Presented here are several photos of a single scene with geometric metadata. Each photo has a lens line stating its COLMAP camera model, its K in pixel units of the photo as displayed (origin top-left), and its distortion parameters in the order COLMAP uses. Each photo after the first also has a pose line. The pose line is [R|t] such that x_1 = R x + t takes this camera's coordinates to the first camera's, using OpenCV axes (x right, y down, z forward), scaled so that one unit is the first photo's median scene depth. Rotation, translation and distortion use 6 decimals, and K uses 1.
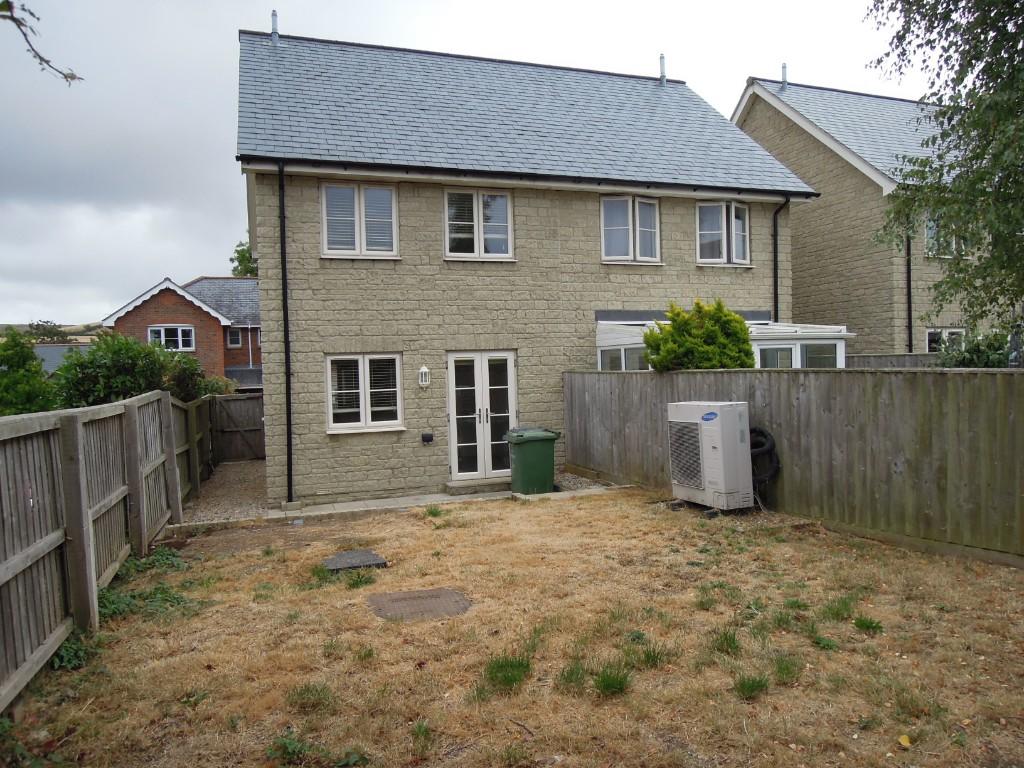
lens RADIAL K [[718.9, 0, 512.0], [0, 718.9, 384.0], [0, 0, 1]] dist [-0.009243, -0.002316]
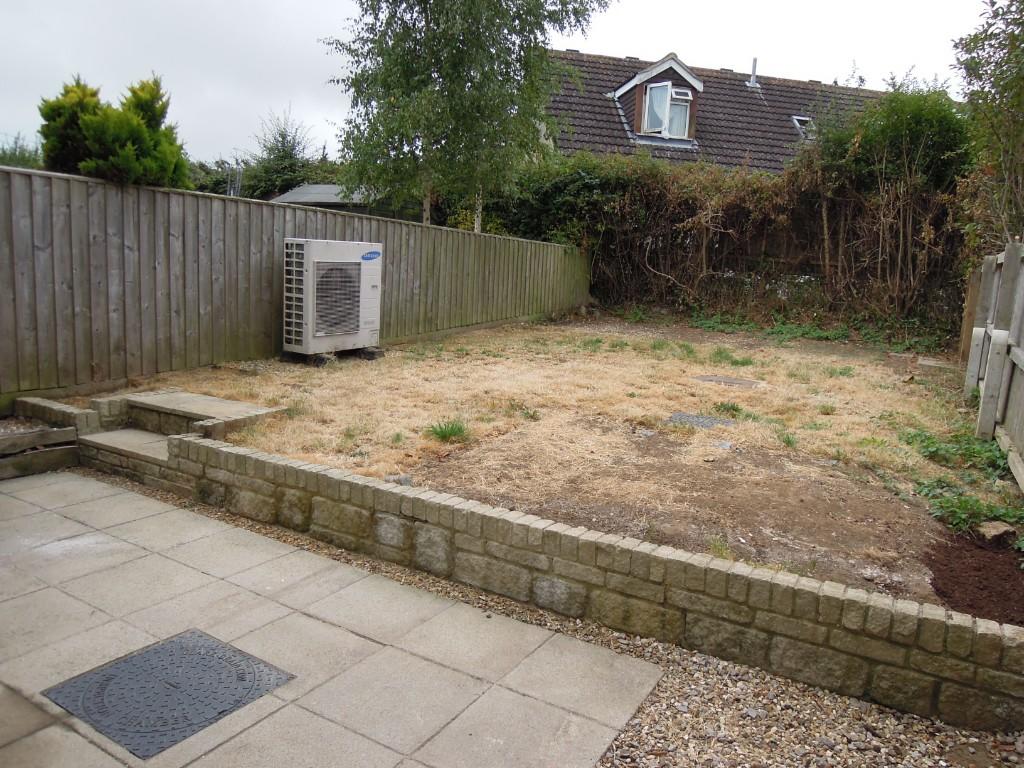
lens RADIAL K [[718.9, 0, 512.0], [0, 718.9, 384.0], [0, 0, 1]] dist [-0.009243, -0.002316]
pose [[-0.643129, -0.119072, 0.756443, -0.619217], [-0.014377, 0.989540, 0.143541, 0.075088], [-0.765623, 0.081440, -0.638114, 1.489035]]
